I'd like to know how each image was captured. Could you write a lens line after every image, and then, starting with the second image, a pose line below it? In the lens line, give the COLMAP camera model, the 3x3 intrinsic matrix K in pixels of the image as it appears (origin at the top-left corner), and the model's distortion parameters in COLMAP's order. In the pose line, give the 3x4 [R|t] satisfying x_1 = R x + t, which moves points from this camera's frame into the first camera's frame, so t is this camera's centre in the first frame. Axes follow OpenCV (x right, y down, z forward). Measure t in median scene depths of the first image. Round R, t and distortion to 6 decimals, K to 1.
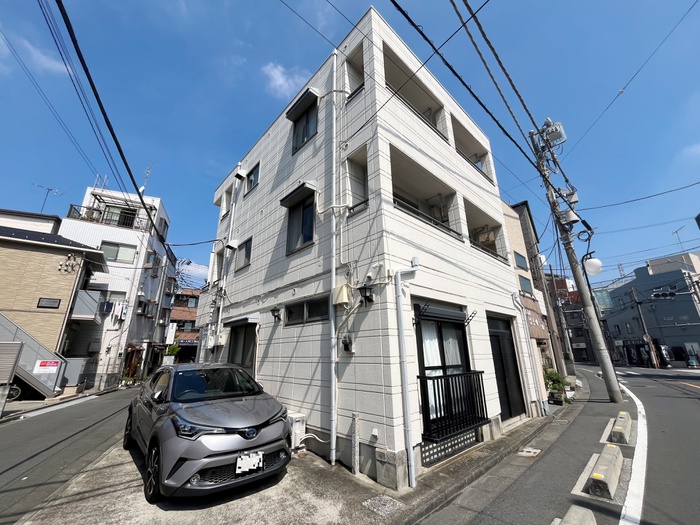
lens RADIAL K [[283.7, 0, 350.0], [0, 283.7, 262.5], [0, 0, 1]] dist [-0.001708, -0.000209]
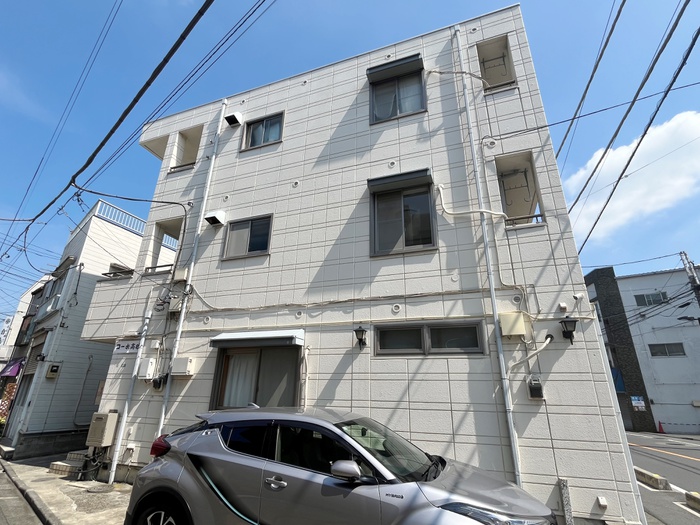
lens RADIAL K [[345.1, 0, 350.0], [0, 345.1, 262.5], [0, 0, 1]] dist [-0.002053, 0.000284]
pose [[0.890205, 0.194556, 0.411926, -0.844684], [-0.171726, 0.980826, -0.092139, 0.109027], [-0.421954, 0.011284, 0.906547, 0.309317]]
